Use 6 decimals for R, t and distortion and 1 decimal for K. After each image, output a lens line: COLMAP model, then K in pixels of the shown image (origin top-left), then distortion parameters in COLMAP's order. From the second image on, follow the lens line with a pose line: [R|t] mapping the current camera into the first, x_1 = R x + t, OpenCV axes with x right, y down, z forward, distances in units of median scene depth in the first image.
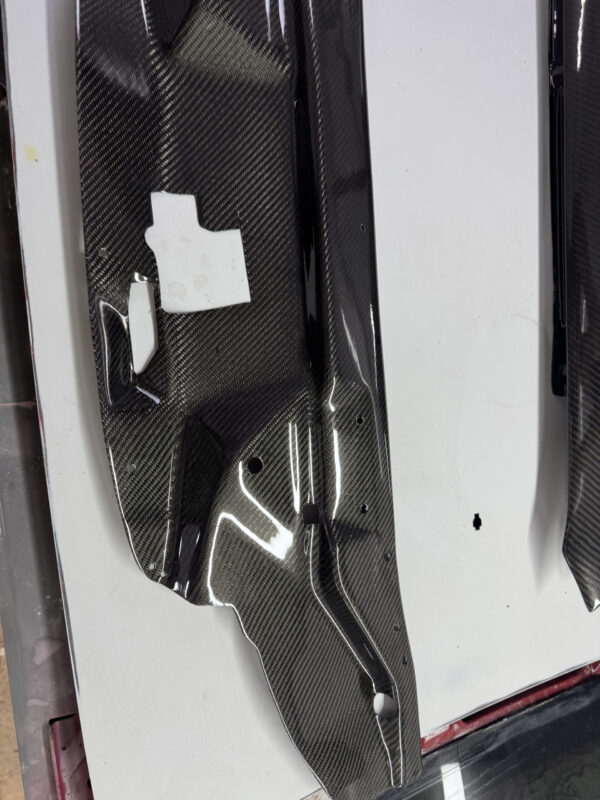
lens RADIAL K [[578.4, 0, 300.0], [0, 578.4, 400.0], [0, 0, 1]] dist [0.041061, -0.058246]
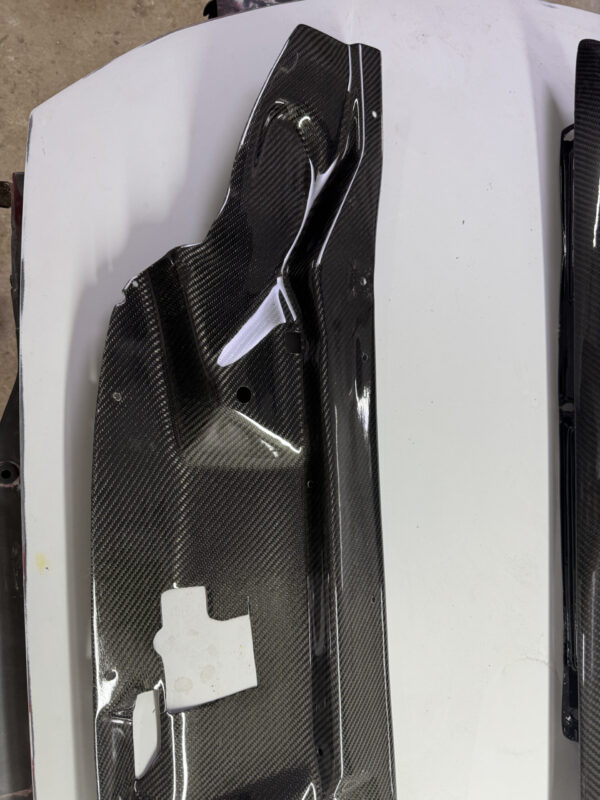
lens RADIAL K [[592.8, 0, 299.1], [0, 592.8, 422.4], [0, 0, 1]] dist [0.049848, -0.056535]
pose [[0.999621, 0.026809, 0.006301, -0.034064], [-0.026393, 0.997922, -0.058789, -0.571120], [-0.007864, 0.058600, 0.998251, -0.033358]]
